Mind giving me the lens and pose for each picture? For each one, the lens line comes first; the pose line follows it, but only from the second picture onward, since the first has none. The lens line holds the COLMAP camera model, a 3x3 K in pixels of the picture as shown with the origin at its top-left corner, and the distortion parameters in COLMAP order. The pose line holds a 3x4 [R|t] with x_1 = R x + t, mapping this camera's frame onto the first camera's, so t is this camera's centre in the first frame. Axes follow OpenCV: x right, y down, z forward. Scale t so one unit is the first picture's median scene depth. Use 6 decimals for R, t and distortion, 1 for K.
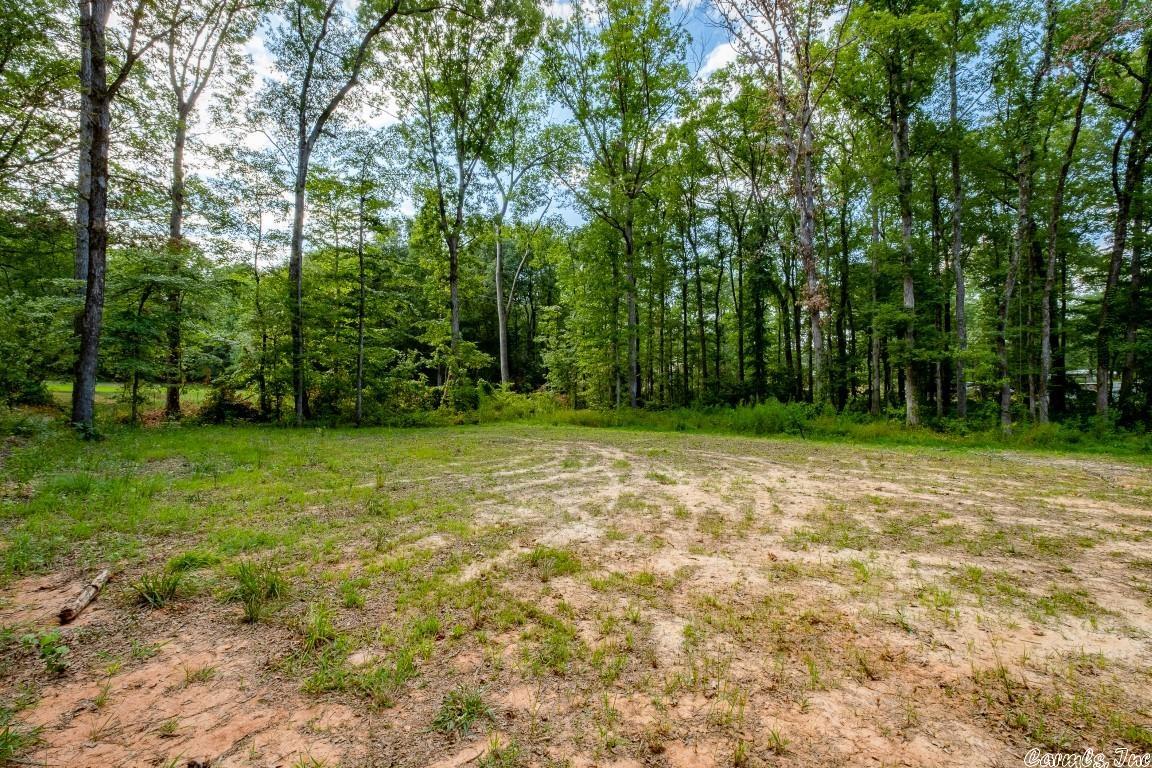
lens RADIAL K [[527.6, 0, 571.6], [0, 527.6, 393.3], [0, 0, 1]] dist [-0.003841, -0.000306]
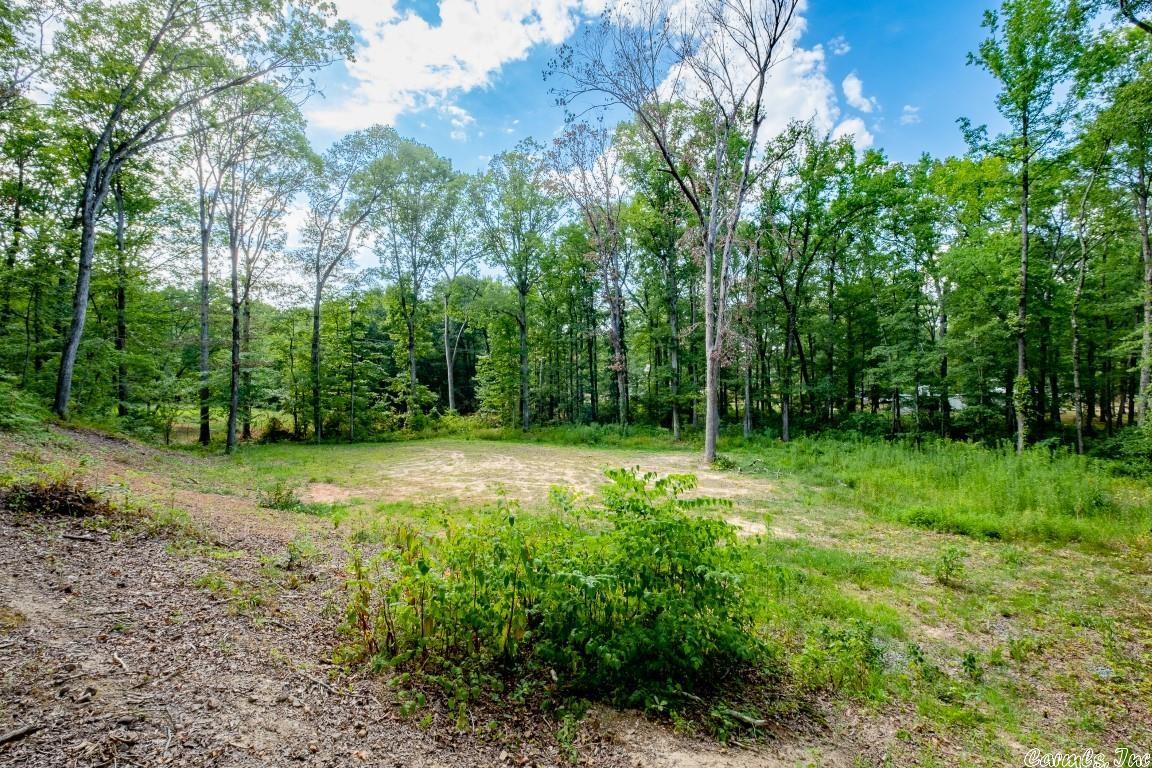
lens RADIAL K [[527.6, 0, 557.7], [0, 527.6, 397.0], [0, 0, 1]] dist [-0.003841, -0.000306]
pose [[0.999648, -0.013588, -0.022789, 0.252296], [0.013544, 0.999906, -0.002094, -0.058358], [0.022815, 0.001784, 0.999738, -0.574898]]
